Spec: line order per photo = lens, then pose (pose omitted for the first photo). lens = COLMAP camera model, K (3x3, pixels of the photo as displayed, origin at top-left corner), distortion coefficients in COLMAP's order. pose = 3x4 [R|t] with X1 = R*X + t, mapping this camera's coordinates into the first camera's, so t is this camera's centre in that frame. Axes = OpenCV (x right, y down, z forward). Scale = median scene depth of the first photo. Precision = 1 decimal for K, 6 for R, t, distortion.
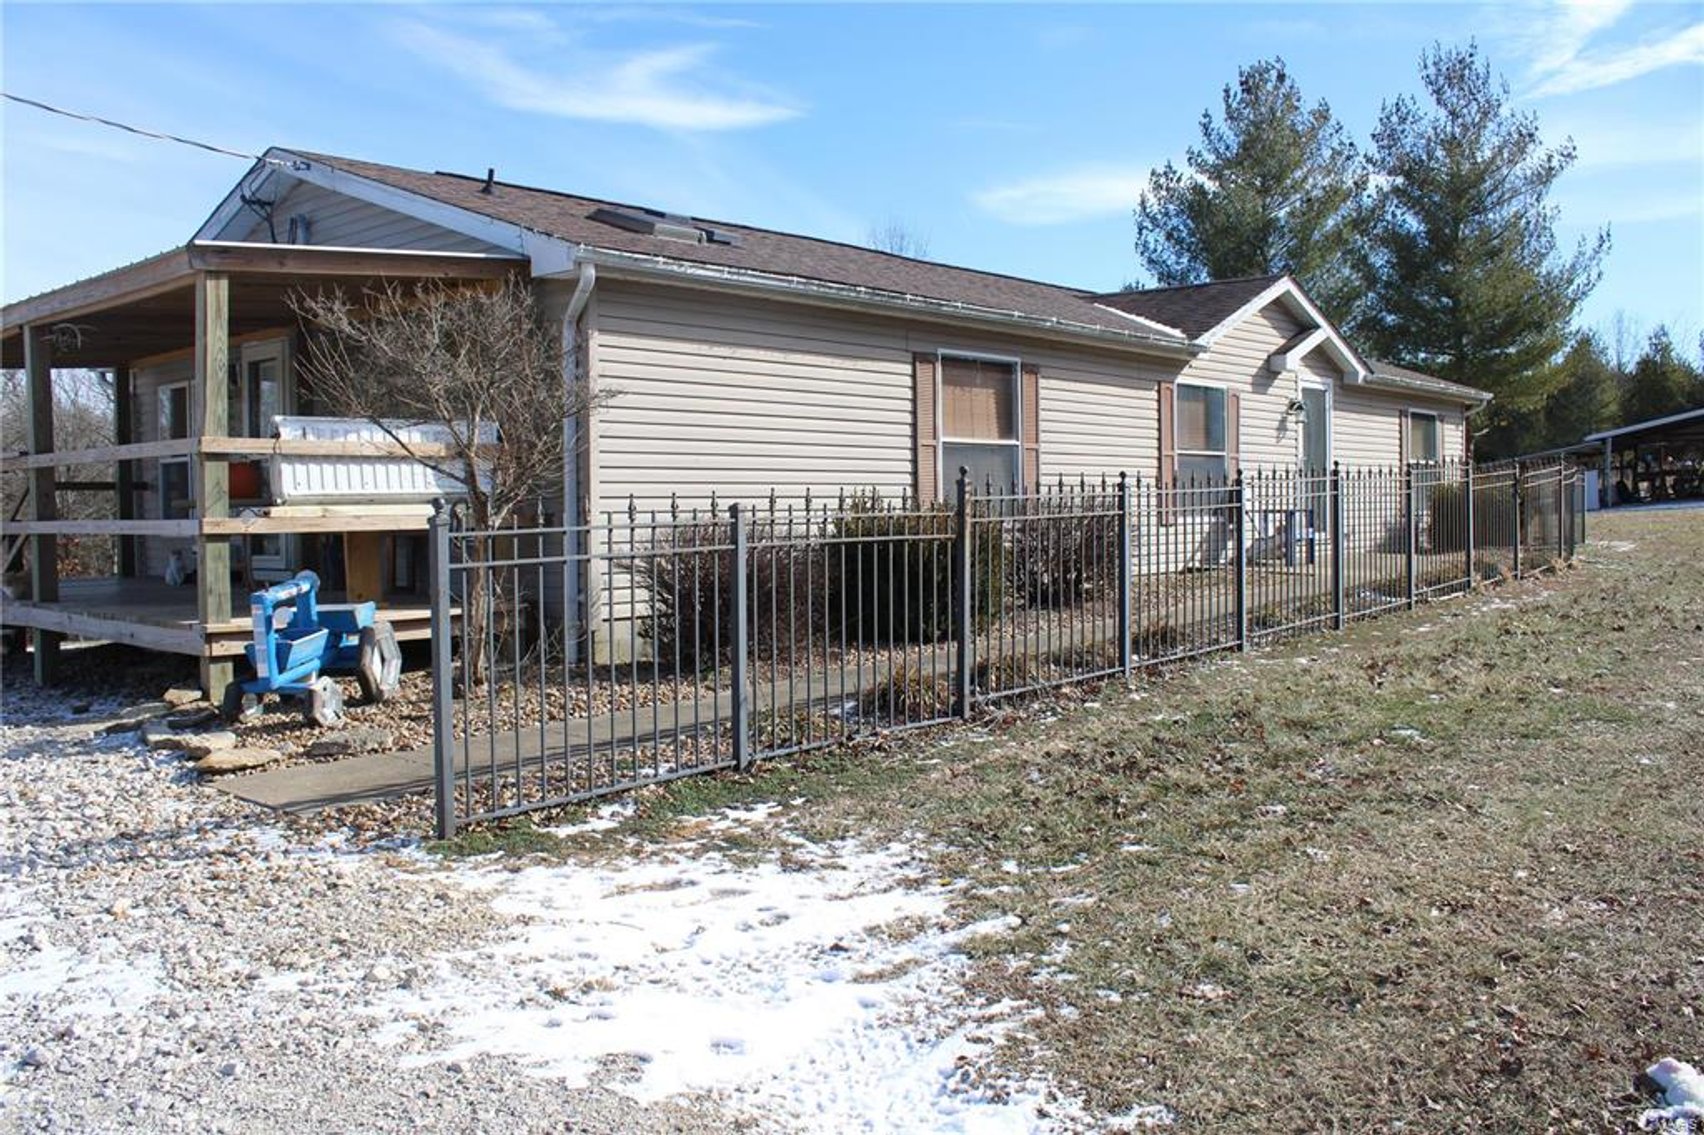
lens RADIAL K [[1428.3, 0, 852.0], [0, 1428.3, 567.5], [0, 0, 1]] dist [-0.164247, 0.153799]
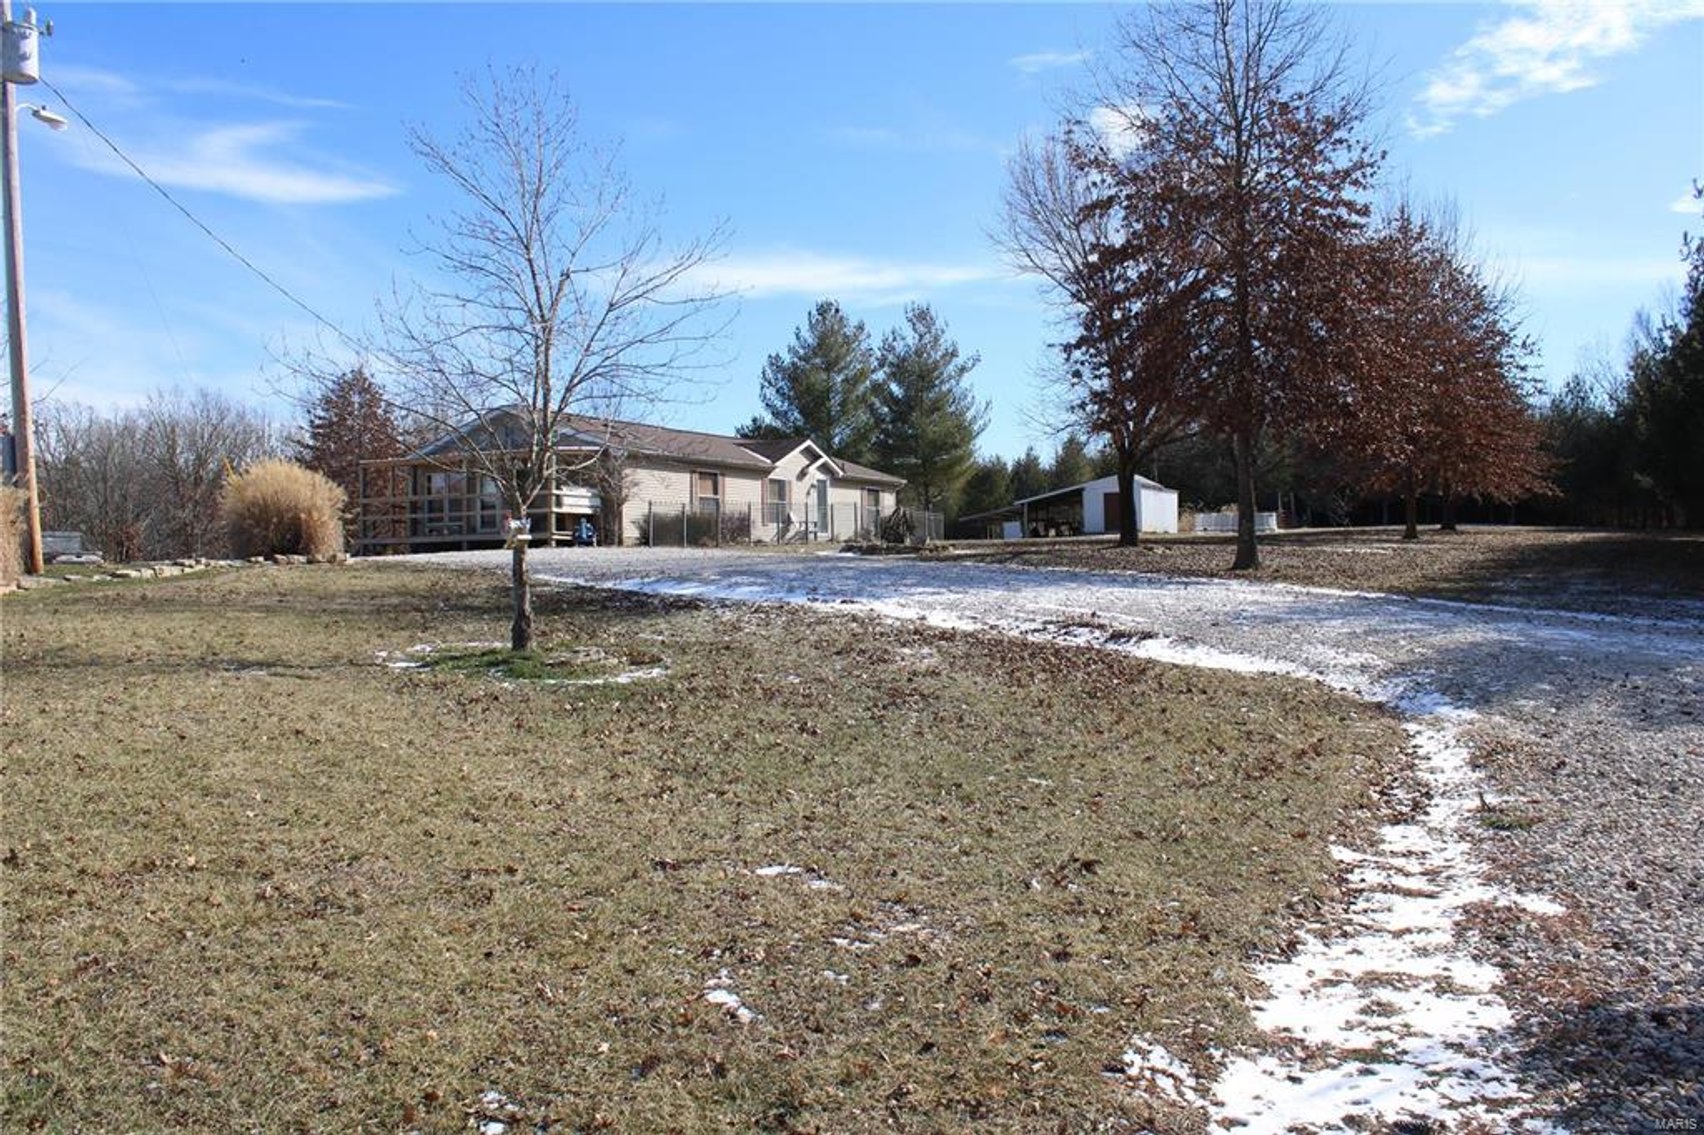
lens RADIAL K [[1428.3, 0, 852.0], [0, 1428.3, 567.5], [0, 0, 1]] dist [-0.164247, 0.153799]
pose [[0.967641, 0.002237, 0.252319, -0.320537], [0.010348, 0.998768, -0.048541, 0.183809], [-0.252117, 0.049581, 0.966426, -1.737512]]
